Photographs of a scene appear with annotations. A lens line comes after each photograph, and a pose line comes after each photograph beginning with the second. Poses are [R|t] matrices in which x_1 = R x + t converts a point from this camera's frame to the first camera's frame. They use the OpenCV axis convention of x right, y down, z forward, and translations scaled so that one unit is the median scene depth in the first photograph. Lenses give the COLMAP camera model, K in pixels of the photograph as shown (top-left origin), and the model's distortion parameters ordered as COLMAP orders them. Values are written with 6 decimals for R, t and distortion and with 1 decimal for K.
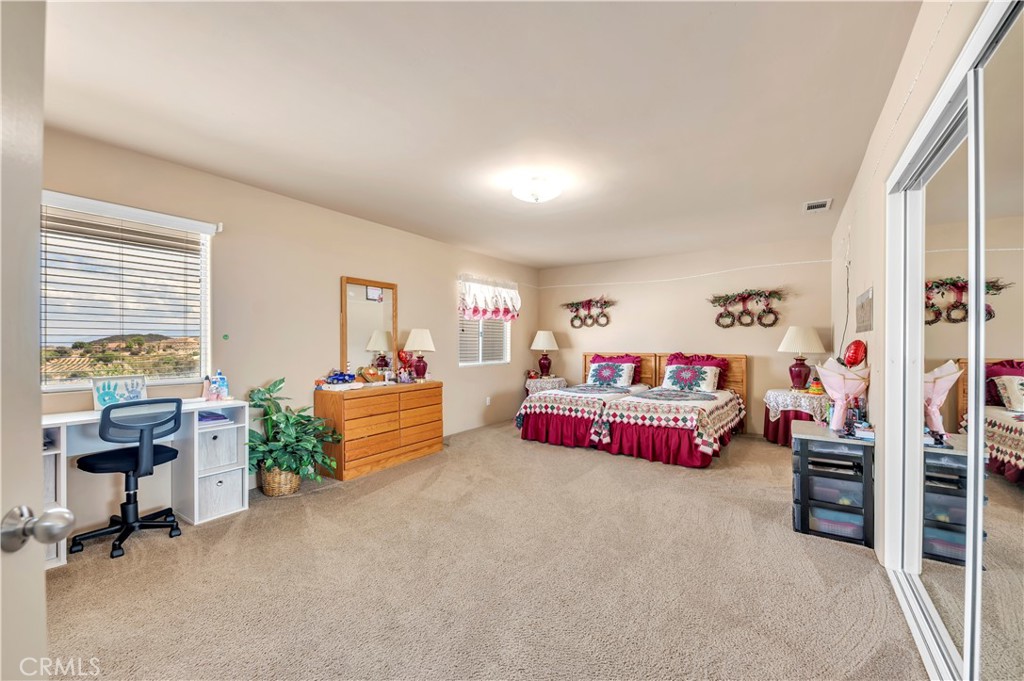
lens RADIAL K [[409.9, 0, 521.1], [0, 409.9, 344.3], [0, 0, 1]] dist [0.000978, -0.001096]
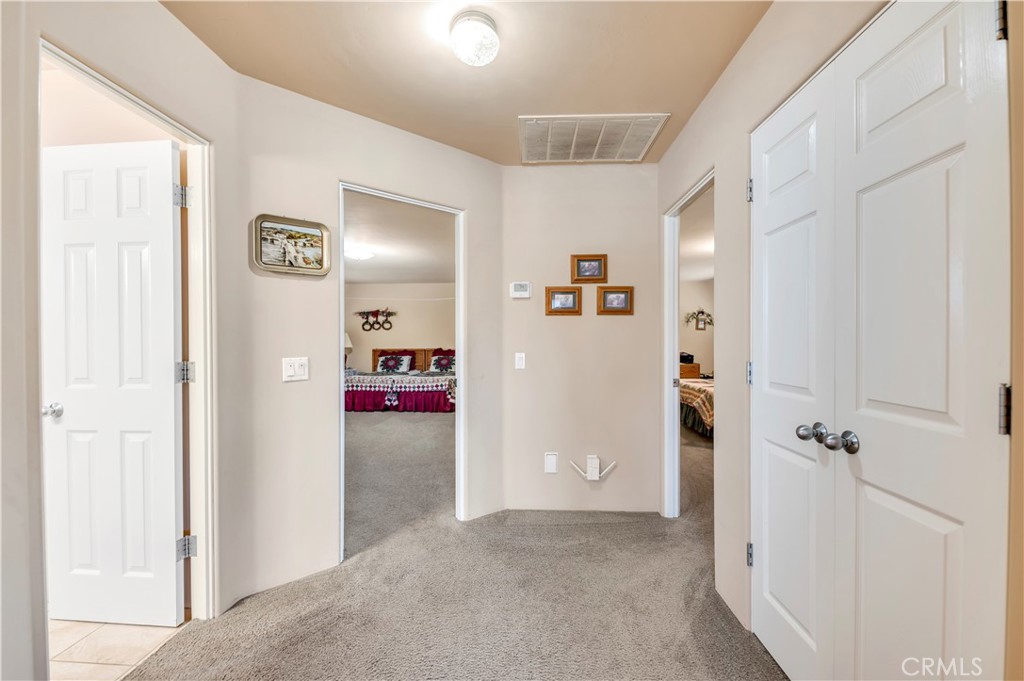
lens RADIAL K [[409.9, 0, 515.3], [0, 409.9, 343.0], [0, 0, 1]] dist [0.000978, -0.001096]
pose [[0.856976, -0.003856, 0.515342, -0.195462], [0.003703, 0.999992, 0.001326, -0.000229], [-0.515343, 0.000772, 0.856984, -0.555247]]
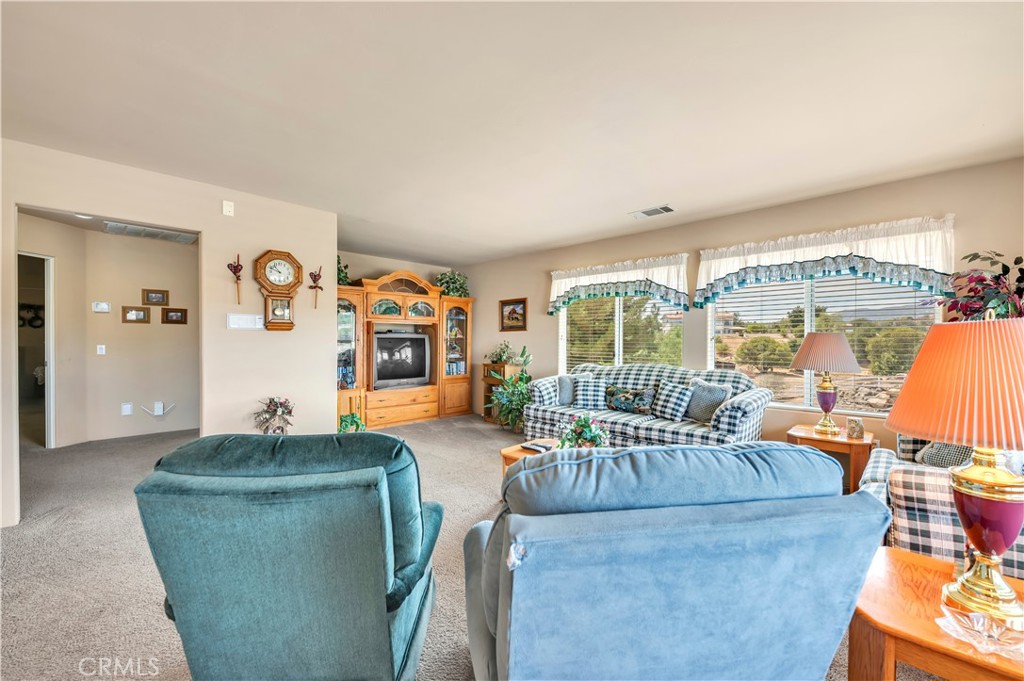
lens RADIAL K [[409.9, 0, 513.4], [0, 409.9, 344.5], [0, 0, 1]] dist [0.000978, -0.001096]
pose [[0.167153, -0.009932, 0.985881, -1.390129], [0.003490, 0.999949, 0.009482, 0.018384], [-0.985925, 0.001856, 0.167179, -2.095759]]
